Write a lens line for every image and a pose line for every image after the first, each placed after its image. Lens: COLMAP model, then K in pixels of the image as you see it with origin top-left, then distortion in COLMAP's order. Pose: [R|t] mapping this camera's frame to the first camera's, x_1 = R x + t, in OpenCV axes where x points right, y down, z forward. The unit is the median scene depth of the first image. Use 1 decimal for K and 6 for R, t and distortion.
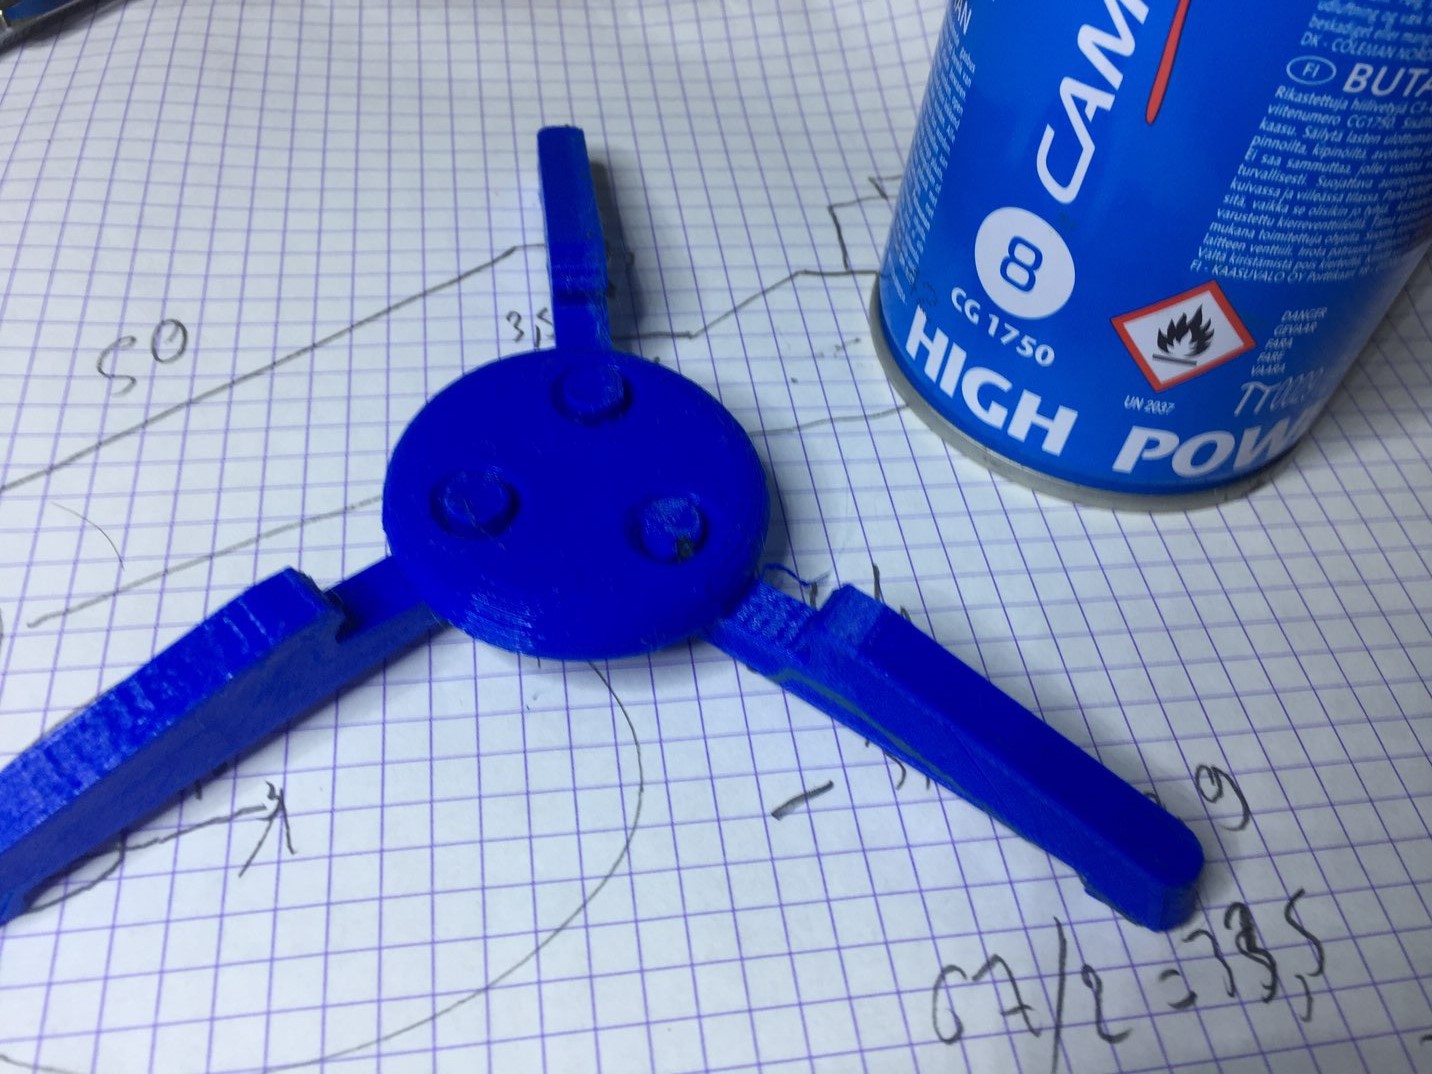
lens RADIAL K [[1220.6, 0, 716.0], [0, 1220.6, 537.0], [0, 0, 1]] dist [0.047570, -0.090224]
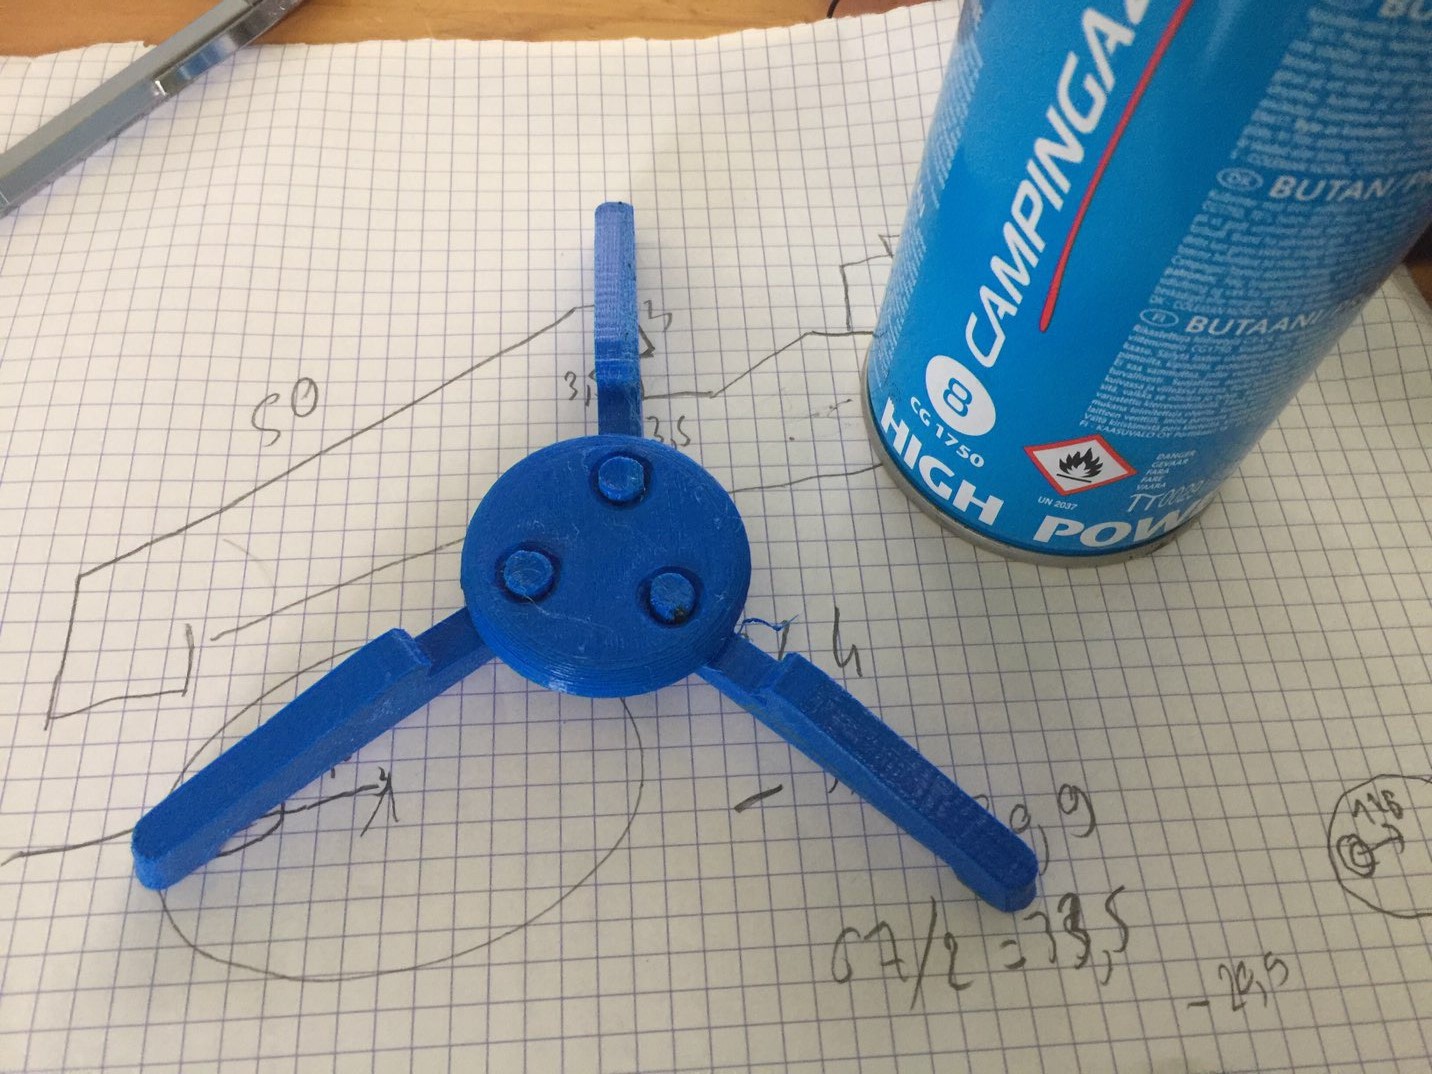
lens RADIAL K [[1190.7, 0, 716.0], [0, 1190.7, 537.0], [0, 0, 1]] dist [0.001006, 0.061204]
pose [[0.995851, 0.053260, -0.073791, 0.110391], [-0.040514, 0.985534, 0.164563, -0.304272], [0.081489, -0.160890, 0.983603, -0.283955]]
